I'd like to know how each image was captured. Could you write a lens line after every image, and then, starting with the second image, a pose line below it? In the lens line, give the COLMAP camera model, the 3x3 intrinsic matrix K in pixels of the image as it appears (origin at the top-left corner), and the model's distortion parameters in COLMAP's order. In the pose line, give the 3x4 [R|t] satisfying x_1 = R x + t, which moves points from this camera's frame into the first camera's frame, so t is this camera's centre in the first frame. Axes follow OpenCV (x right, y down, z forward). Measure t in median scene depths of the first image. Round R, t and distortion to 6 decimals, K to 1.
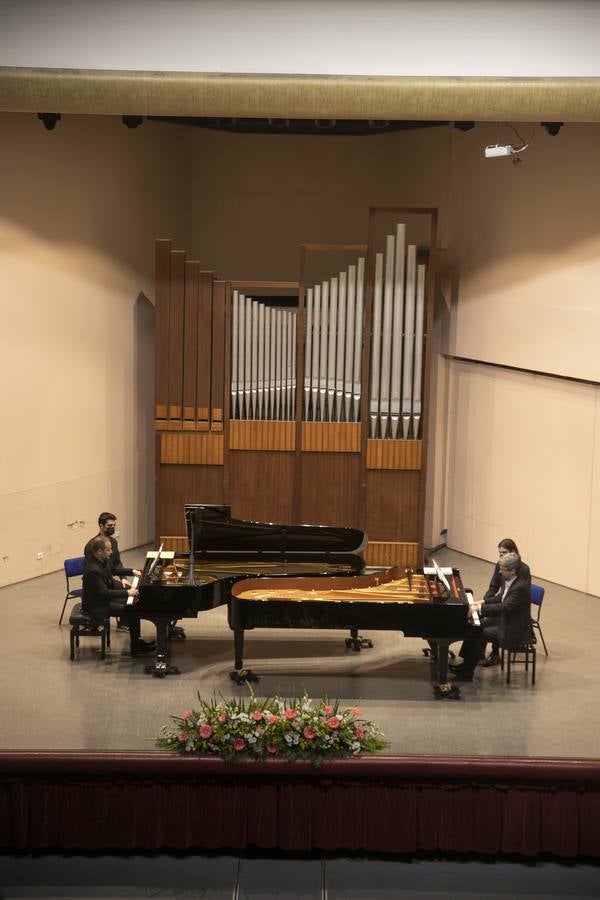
lens RADIAL K [[1684.3, 0, 300.0], [0, 1684.3, 450.0], [0, 0, 1]] dist [0.201497, 0.275311]
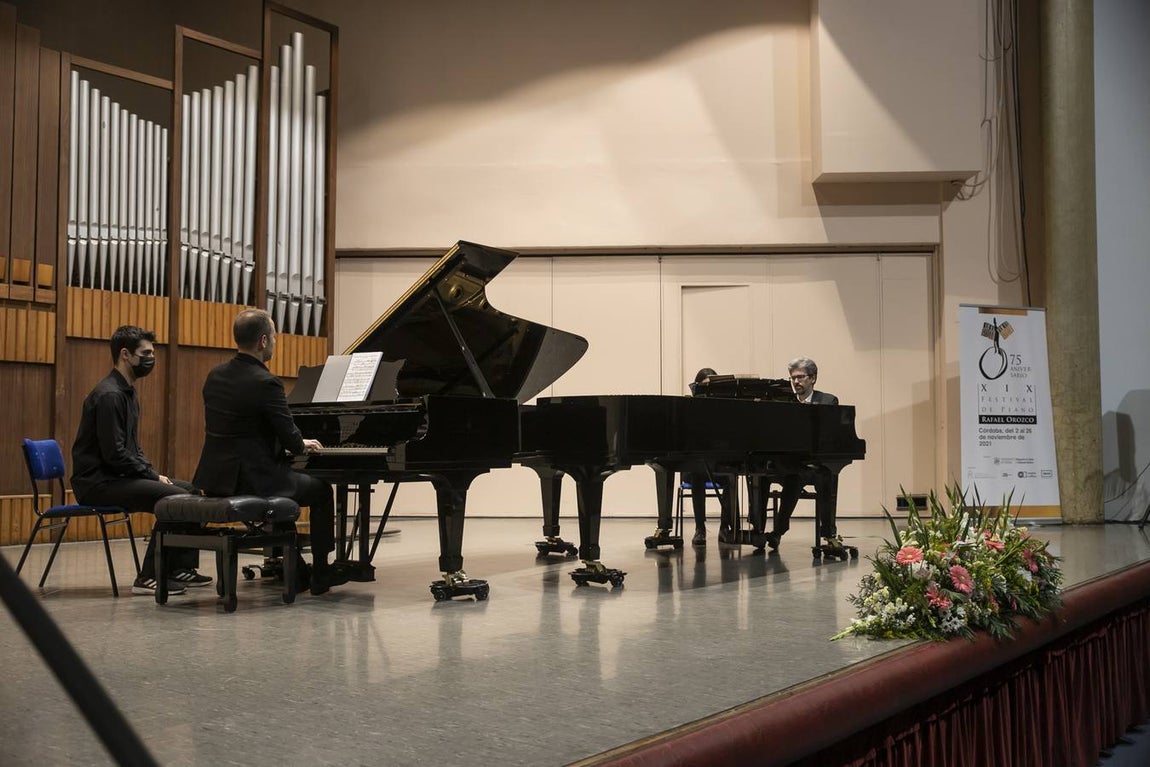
lens RADIAL K [[1164.8, 0, 575.0], [0, 1164.8, 383.5], [0, 0, 1]] dist [-0.003195, 0.028573]
pose [[0.609351, 0.024519, 0.792522, -0.263829], [0.158371, 0.975617, -0.151951, 0.108617], [-0.776924, 0.218104, 0.590610, 0.656843]]
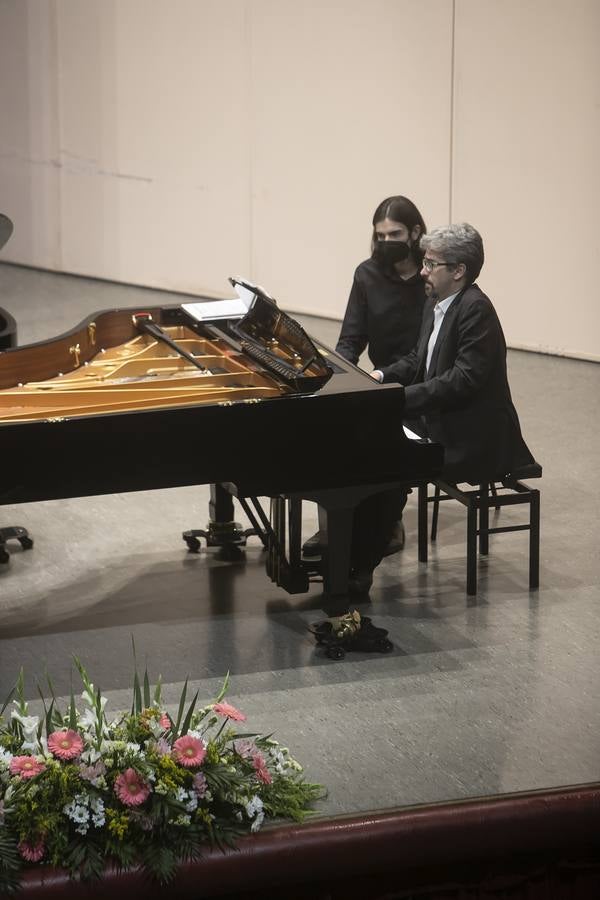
lens RADIAL K [[4931.2, 0, 300.0], [0, 4931.2, 450.0], [0, 0, 1]] dist [1.554230, 5.963879]
pose [[0.932065, -0.112900, 0.344251, -0.228903], [0.080461, 0.990982, 0.107150, -0.007736], [-0.353244, -0.072172, 0.932743, 0.022495]]
